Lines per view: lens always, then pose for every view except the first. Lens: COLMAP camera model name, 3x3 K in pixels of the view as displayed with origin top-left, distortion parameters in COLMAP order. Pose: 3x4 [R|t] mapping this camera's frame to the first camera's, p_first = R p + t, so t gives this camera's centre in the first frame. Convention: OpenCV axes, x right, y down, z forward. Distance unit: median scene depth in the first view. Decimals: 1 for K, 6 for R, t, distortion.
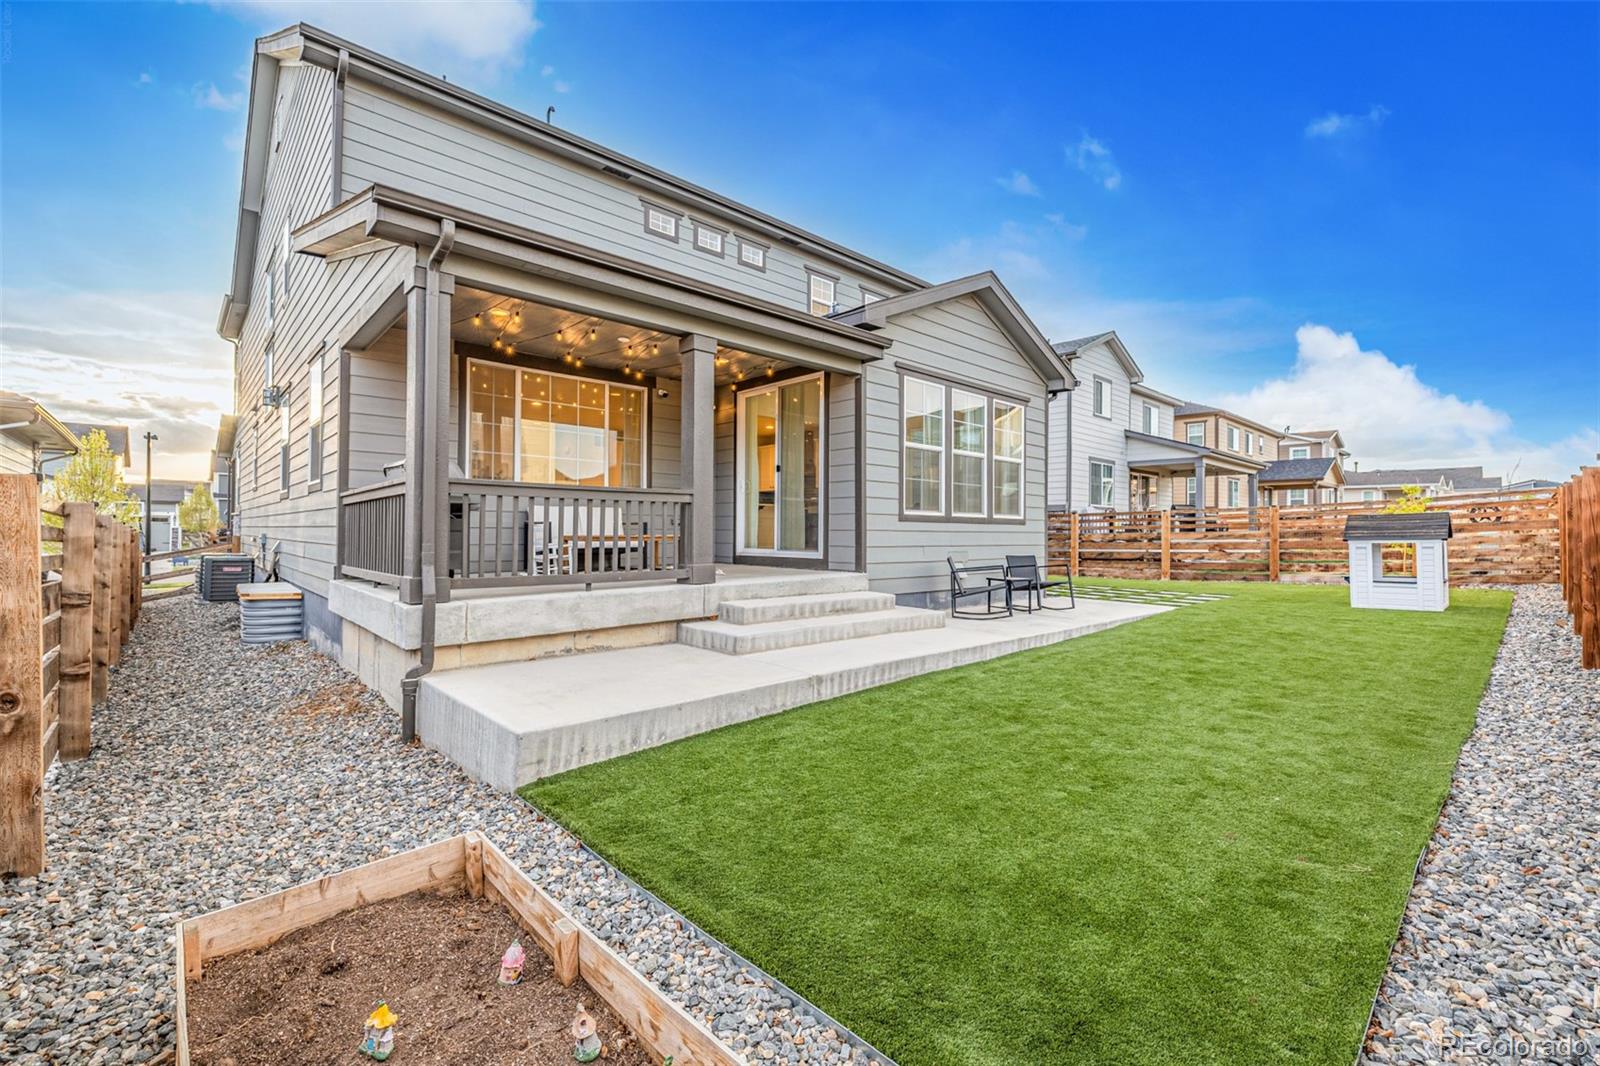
lens RADIAL K [[671.4, 0, 805.4], [0, 671.4, 529.2], [0, 0, 1]] dist [-0.000047, 0.000183]
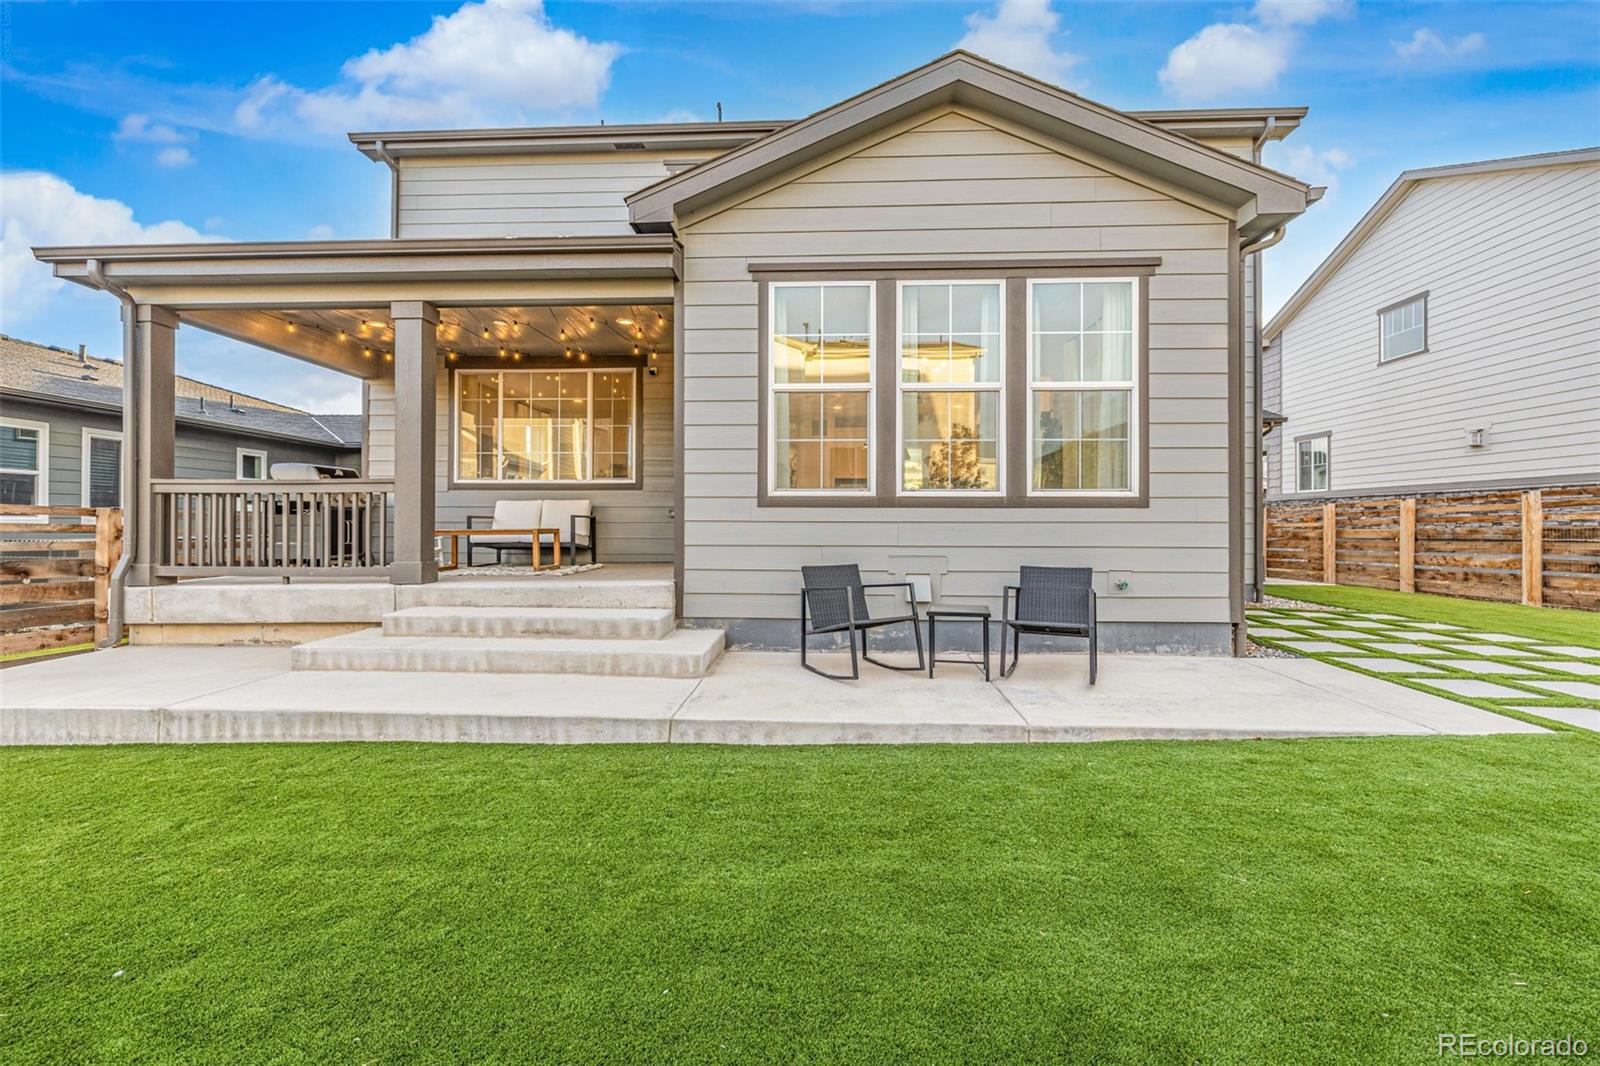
lens RADIAL K [[671.4, 0, 800.4], [0, 671.4, 527.2], [0, 0, 1]] dist [-0.000047, 0.000183]
pose [[0.707746, -0.003586, -0.706458, 0.810149], [0.007007, 0.999974, 0.001945, 0.008605], [0.706433, -0.006327, 0.707752, 0.726153]]
